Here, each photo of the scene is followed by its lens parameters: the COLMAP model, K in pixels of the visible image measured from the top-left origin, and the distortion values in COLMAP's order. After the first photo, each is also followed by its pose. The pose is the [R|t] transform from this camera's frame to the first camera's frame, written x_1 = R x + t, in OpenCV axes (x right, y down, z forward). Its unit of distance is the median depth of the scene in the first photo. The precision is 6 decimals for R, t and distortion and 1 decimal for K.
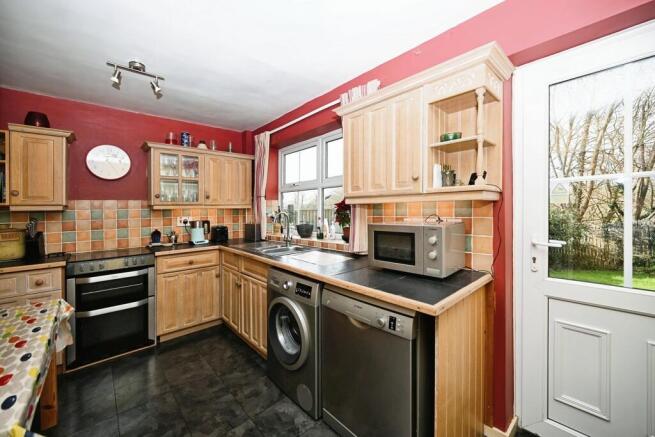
lens RADIAL K [[259.0, 0, 325.5], [0, 259.0, 210.2], [0, 0, 1]] dist [0.000299, 0.000265]
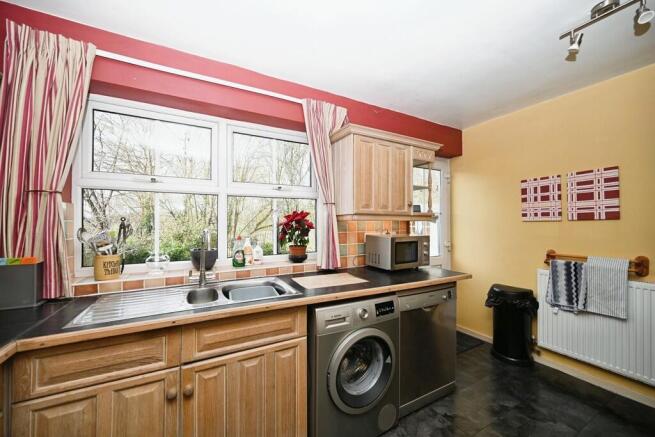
lens RADIAL K [[253.5, 0, 327.1], [0, 253.5, 228.0], [0, 0, 1]] dist [-0.000502, 0.000004]
pose [[0.234078, -0.001511, 0.972217, -0.651655], [0.005080, 0.999987, 0.000331, 0.004656], [-0.972205, 0.004862, 0.234082, 0.609011]]
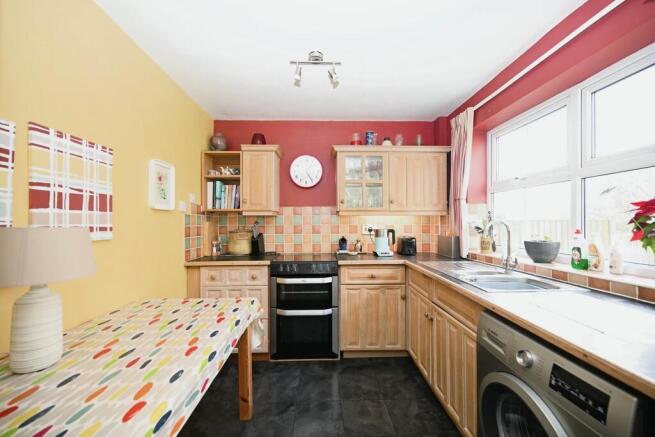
lens RADIAL K [[259.0, 0, 325.5], [0, 259.0, 210.2], [0, 0, 1]] dist [0.000299, 0.000265]
pose [[0.758814, -0.013970, -0.651157, -0.072992], [-0.013366, 0.999225, -0.037012, 0.013783], [0.651170, 0.036788, 0.758040, 0.230024]]
